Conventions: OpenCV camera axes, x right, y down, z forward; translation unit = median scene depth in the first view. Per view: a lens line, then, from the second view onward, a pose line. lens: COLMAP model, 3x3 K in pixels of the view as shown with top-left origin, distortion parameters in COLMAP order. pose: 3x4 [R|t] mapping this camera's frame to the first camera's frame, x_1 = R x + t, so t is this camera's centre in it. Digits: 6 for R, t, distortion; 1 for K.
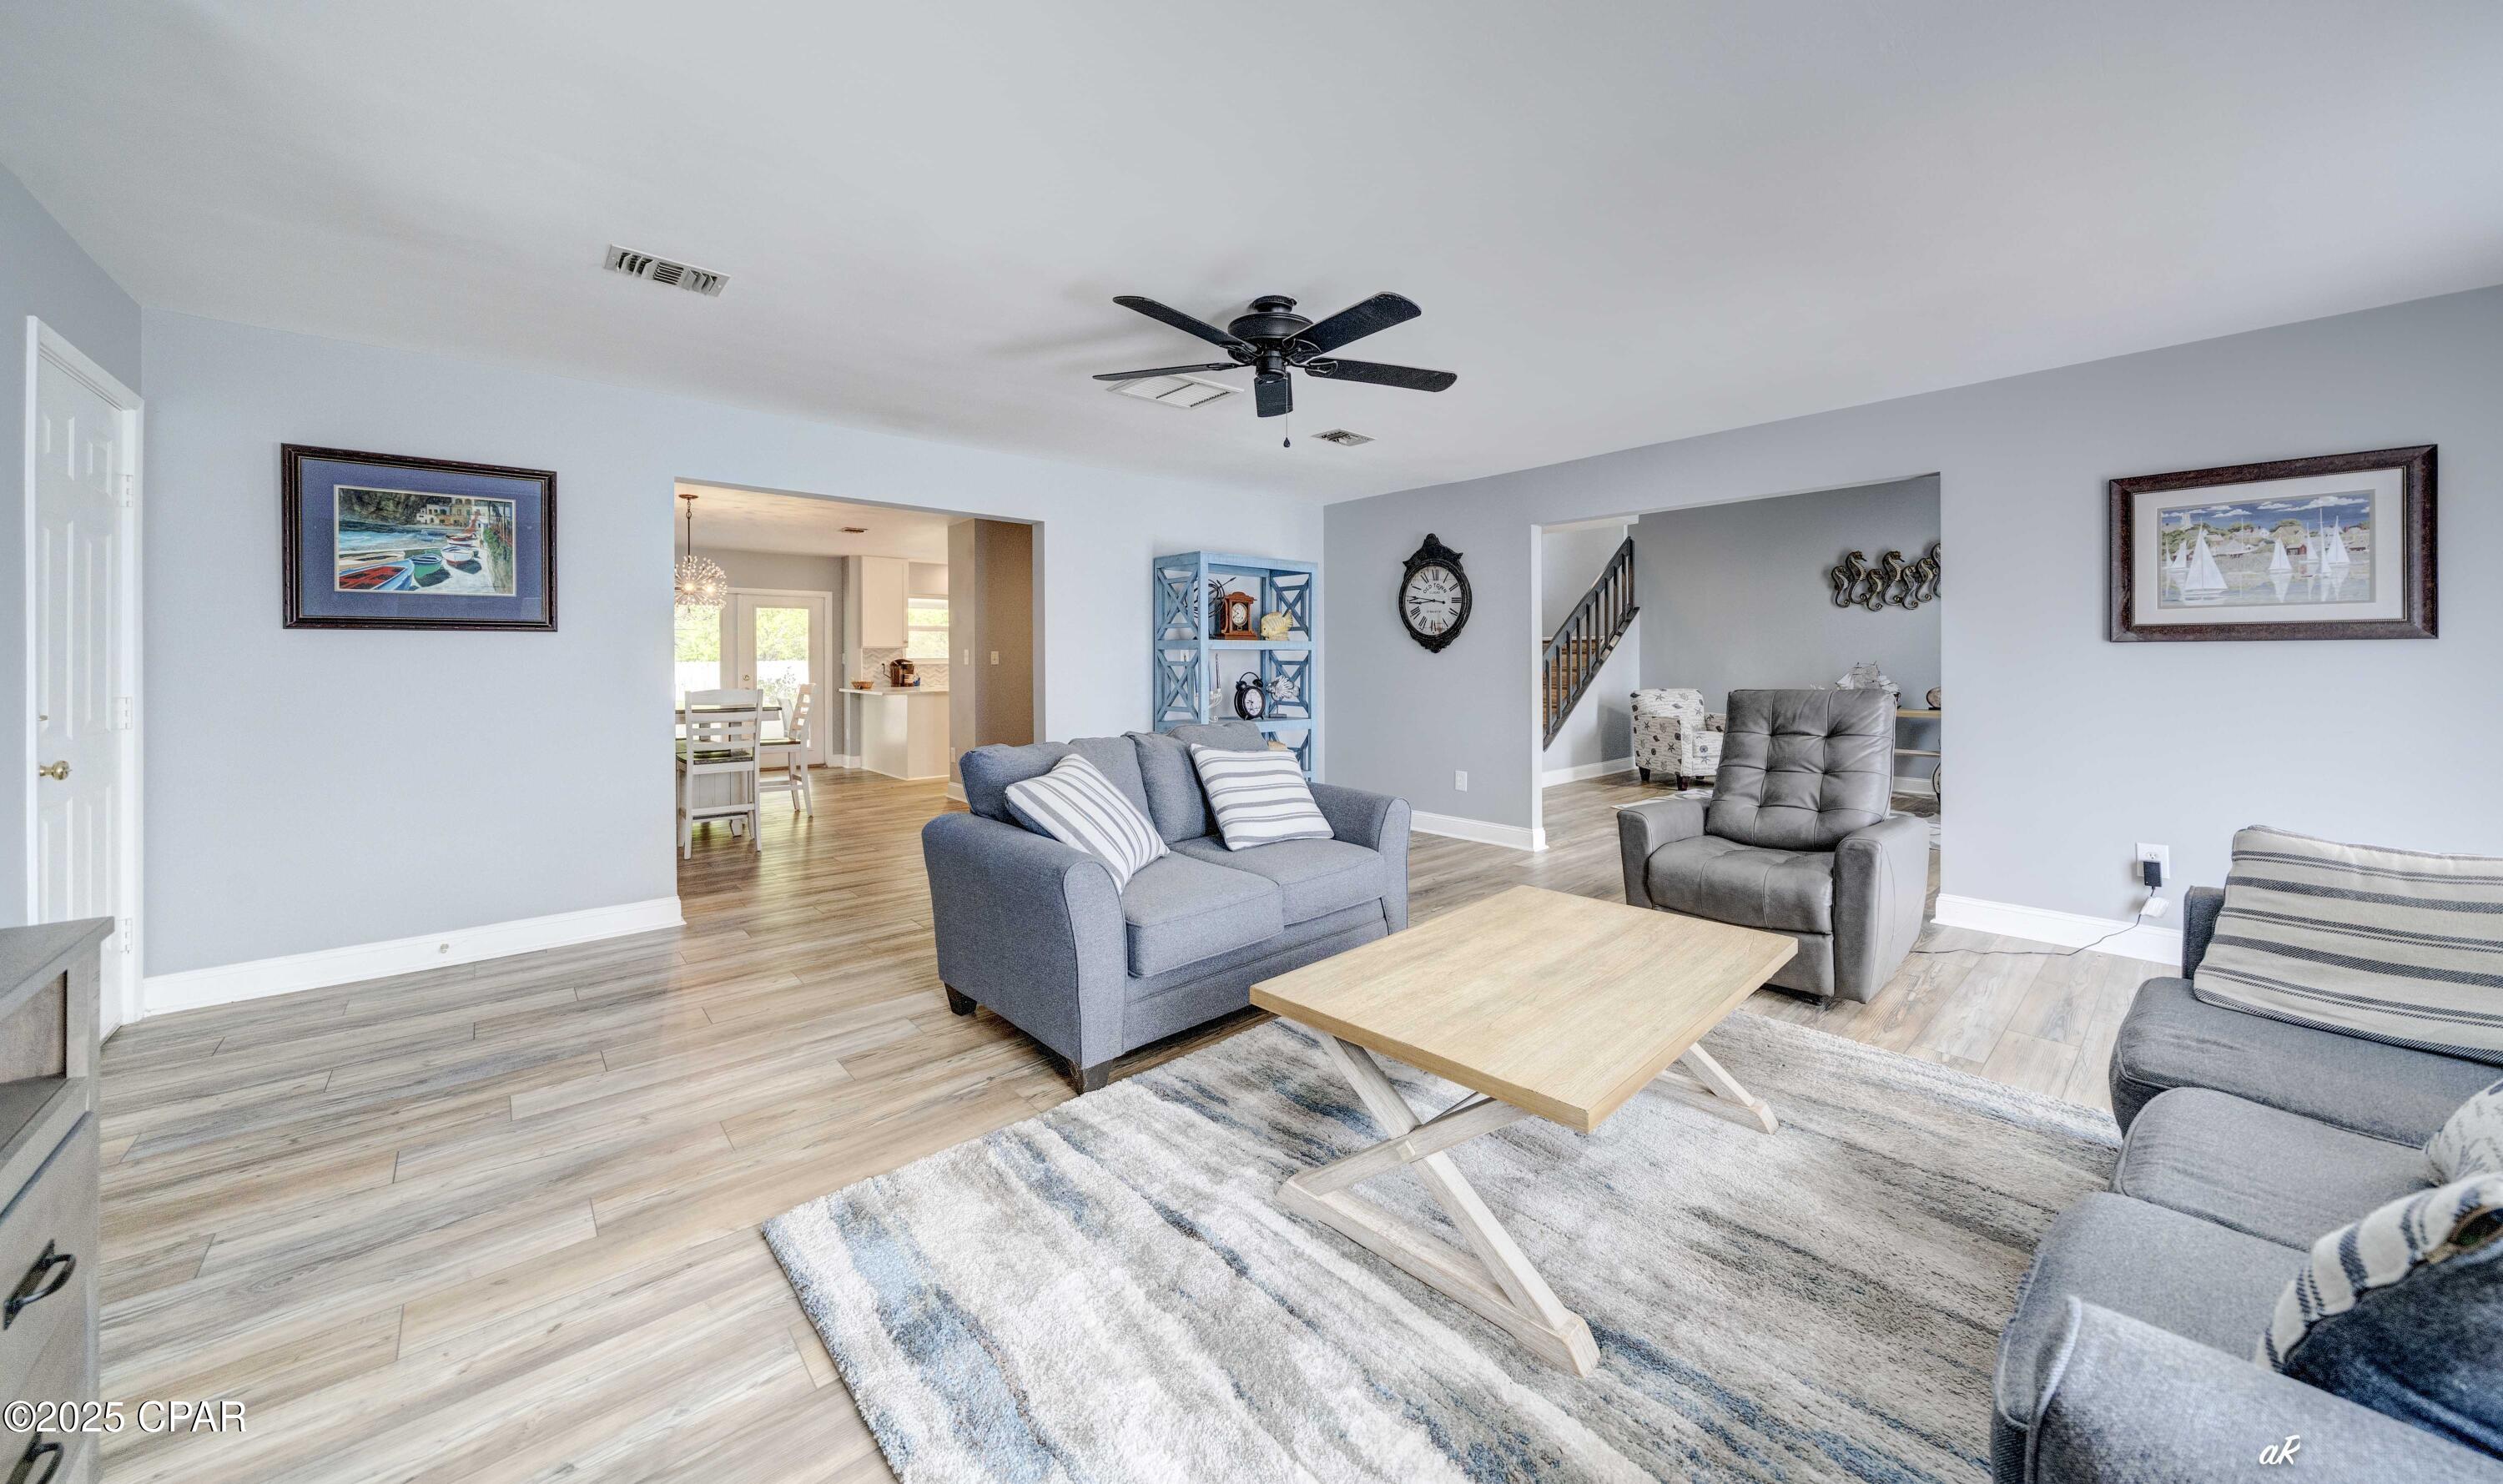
lens RADIAL K [[871.1, 0, 1246.1], [0, 871.1, 659.1], [0, 0, 1]] dist [0.014587, -0.000012]
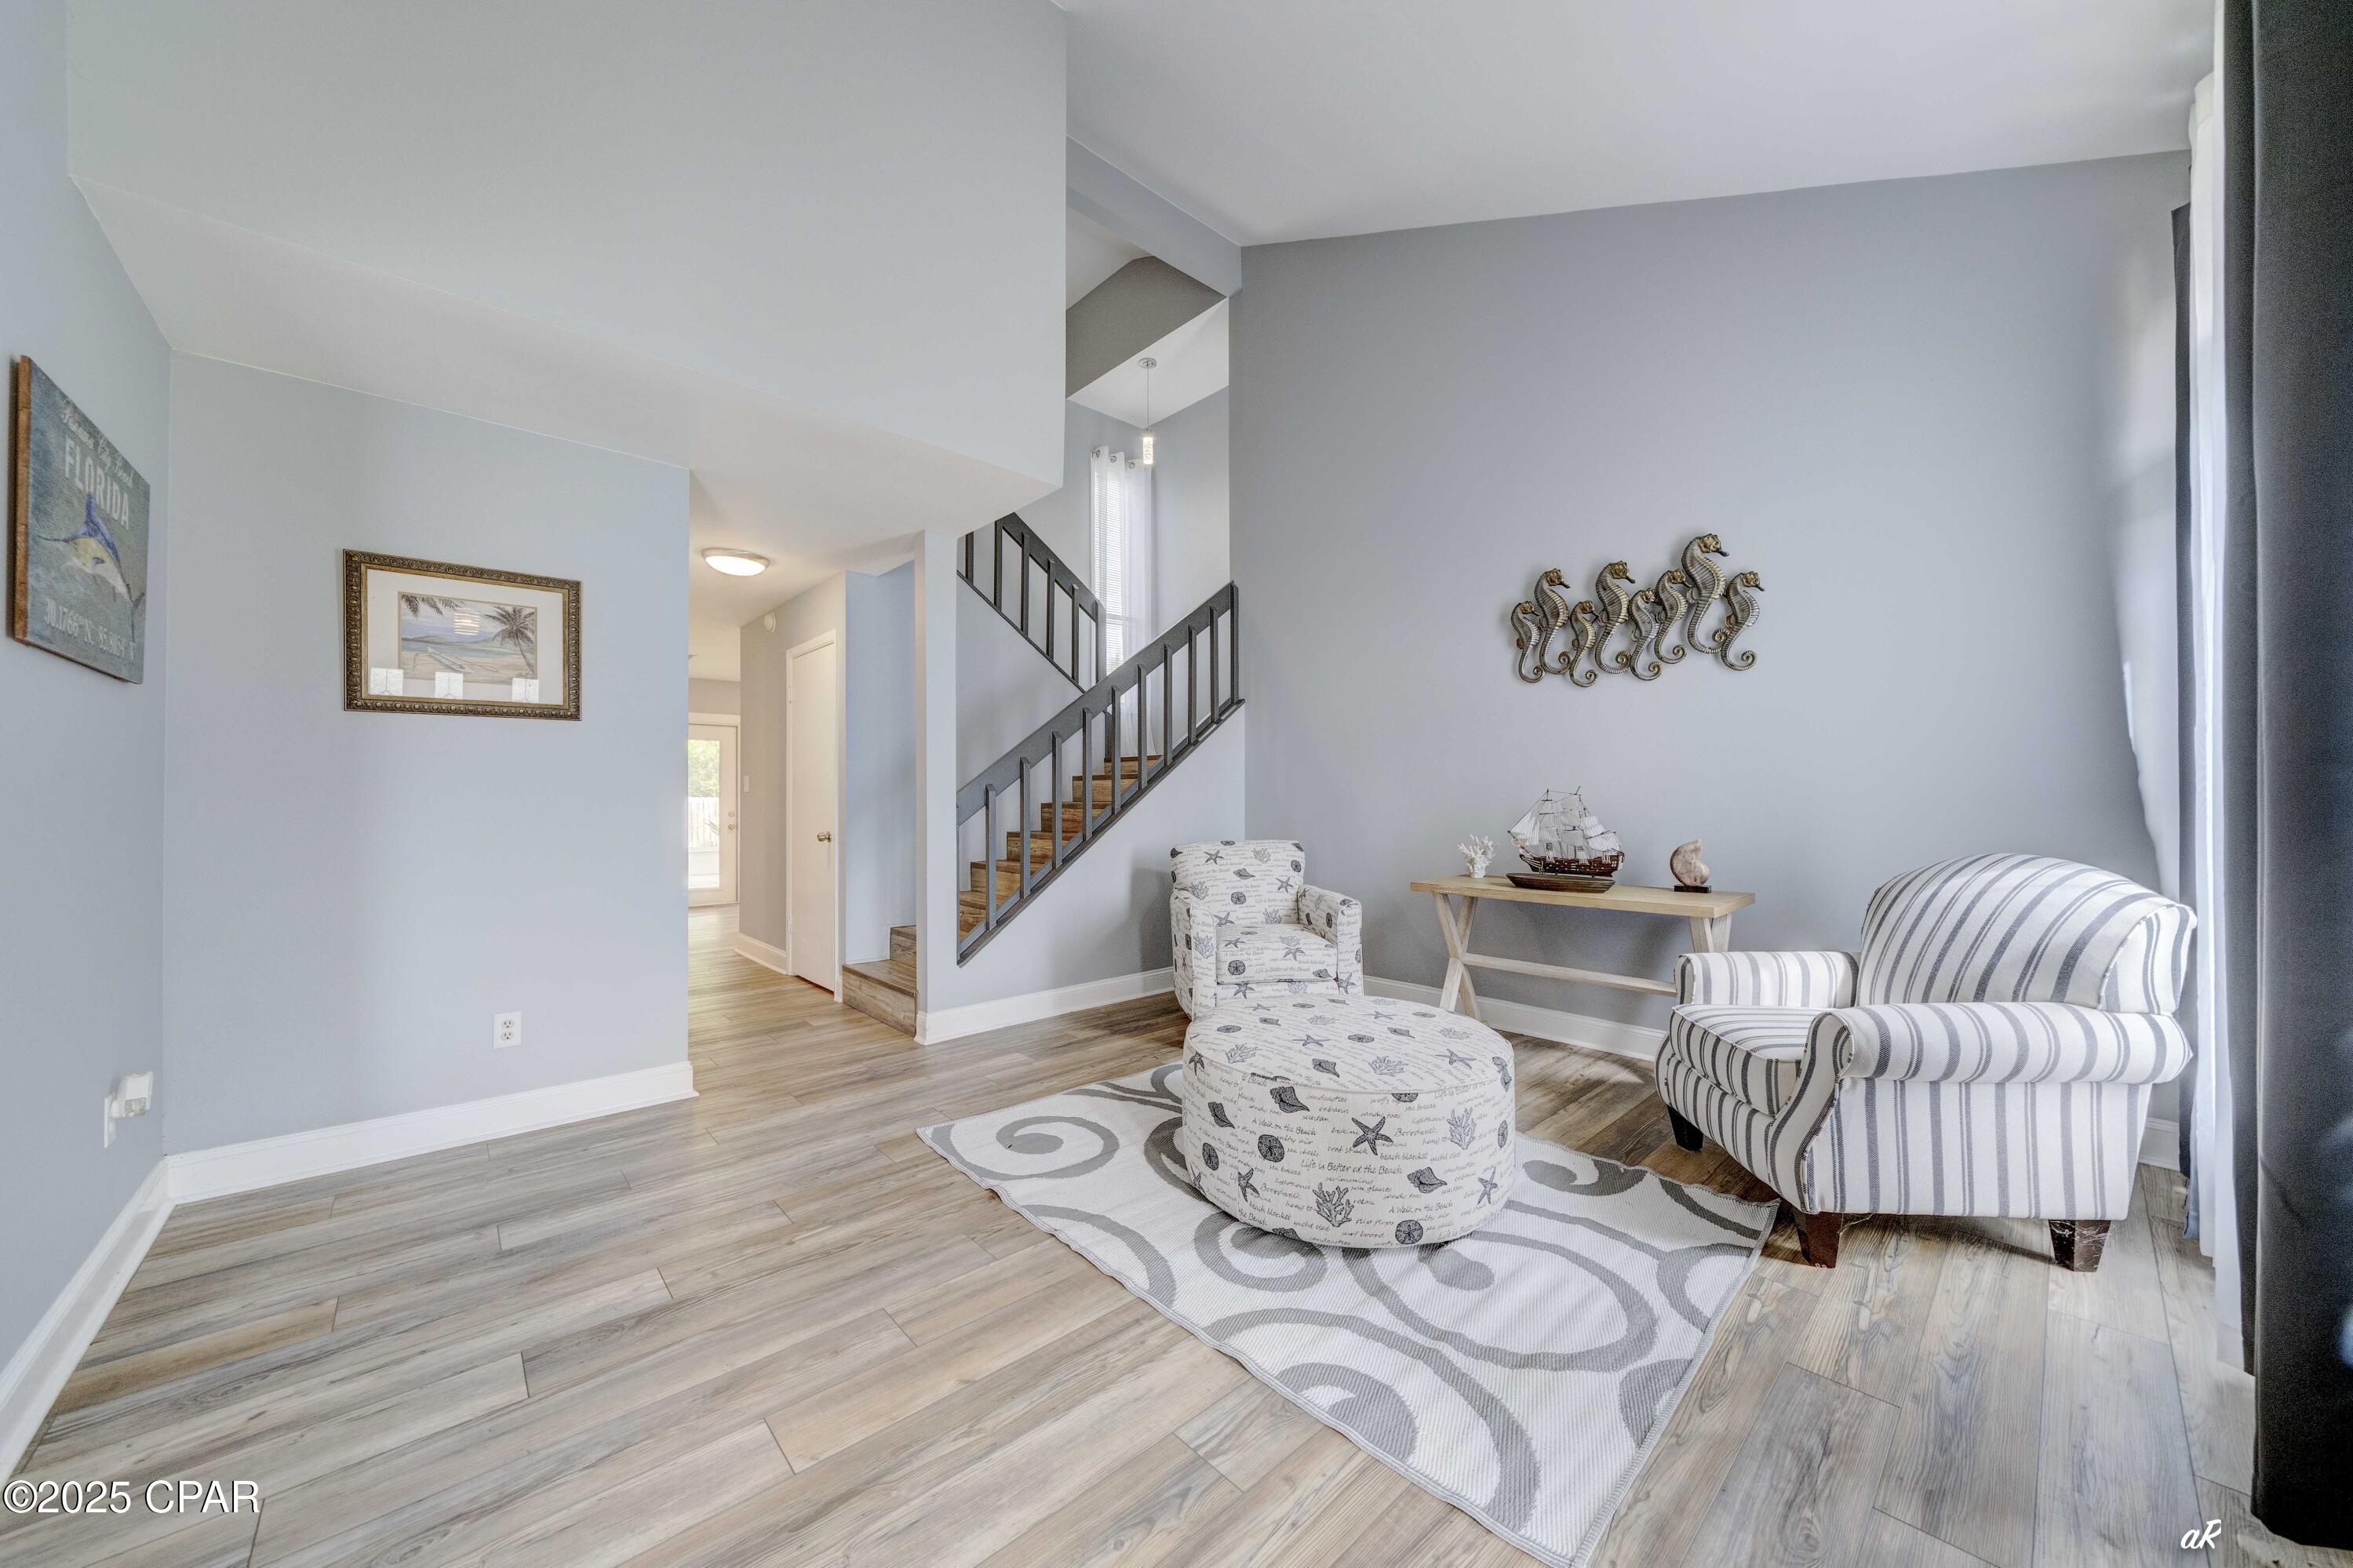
lens RADIAL K [[819.1, 0, 1174.6], [0, 819.1, 791.2], [0, 0, 1]] dist [-0.001174, -0.000073]
pose [[0.999922, -0.006907, 0.010373, 0.471554], [0.006907, 0.999976, 0.000044, 0.003626], [-0.010373, 0.000028, 0.999946, 0.528773]]
